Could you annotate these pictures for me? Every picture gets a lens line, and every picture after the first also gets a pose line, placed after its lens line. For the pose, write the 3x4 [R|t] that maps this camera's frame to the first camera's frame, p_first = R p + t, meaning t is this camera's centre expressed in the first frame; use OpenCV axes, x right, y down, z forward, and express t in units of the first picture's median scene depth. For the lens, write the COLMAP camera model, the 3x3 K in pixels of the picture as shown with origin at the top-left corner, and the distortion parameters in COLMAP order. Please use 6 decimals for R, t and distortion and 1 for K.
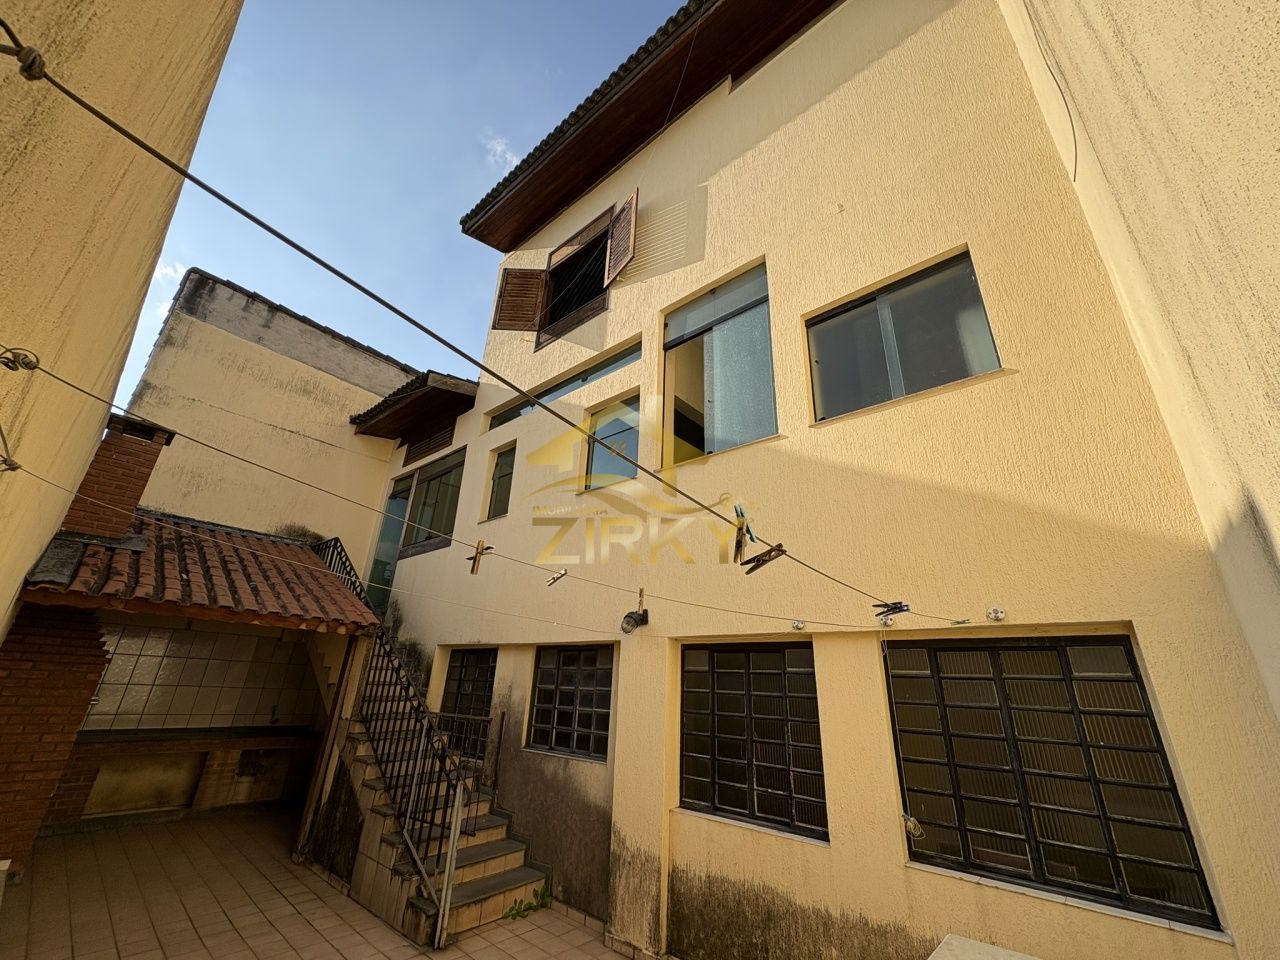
lens RADIAL K [[511.1, 0, 639.3], [0, 511.1, 478.5], [0, 0, 1]] dist [0.000555, -0.000156]
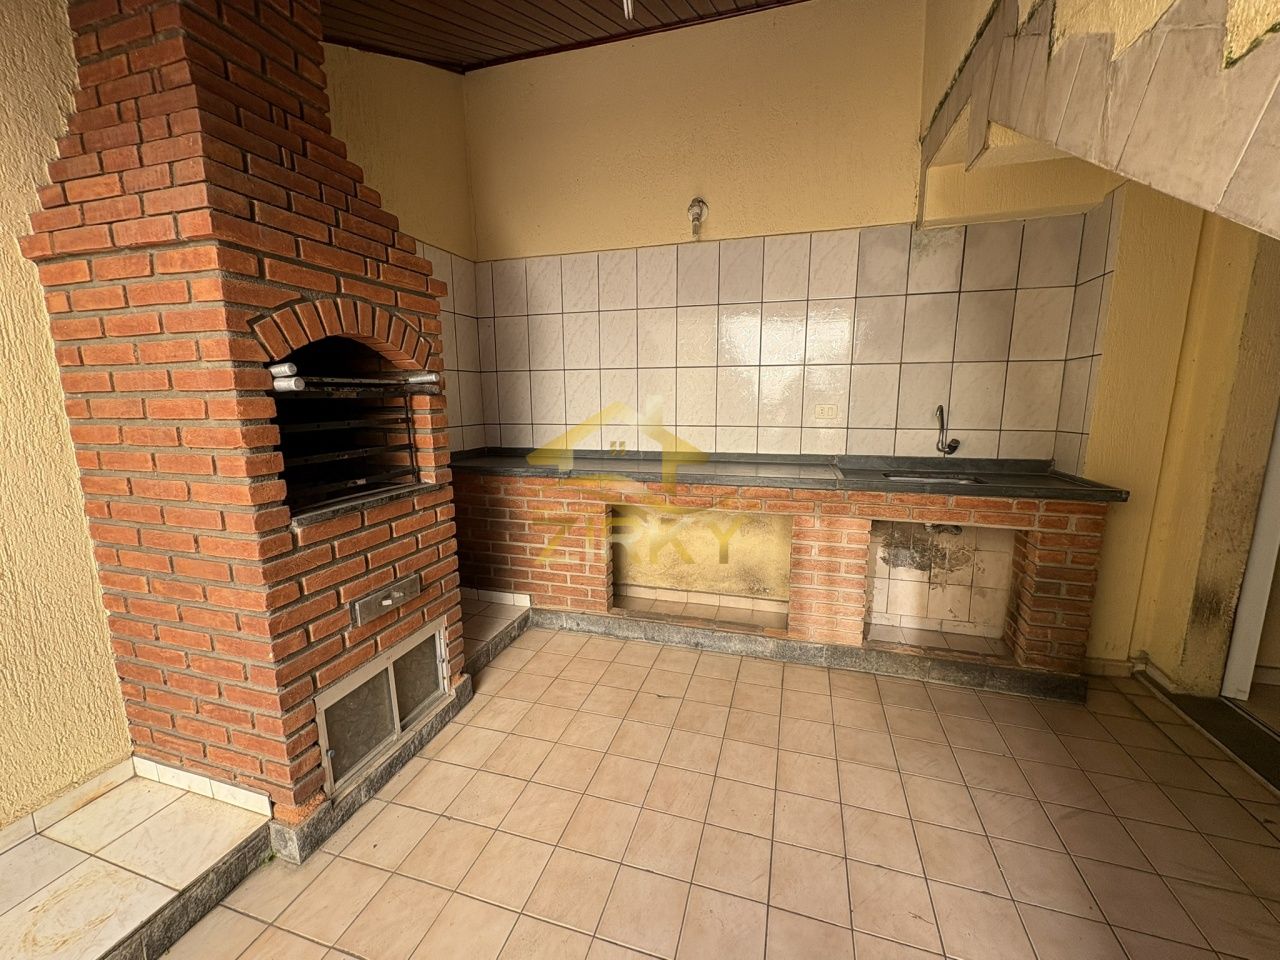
lens RADIAL K [[511.1, 0, 641.1], [0, 511.1, 477.9], [0, 0, 1]] dist [0.000555, -0.000156]
pose [[0.407637, 0.104761, -0.907115, -0.530253], [0.372886, 0.887699, 0.270085, 0.355107], [0.833540, -0.448347, 0.322796, 0.776360]]
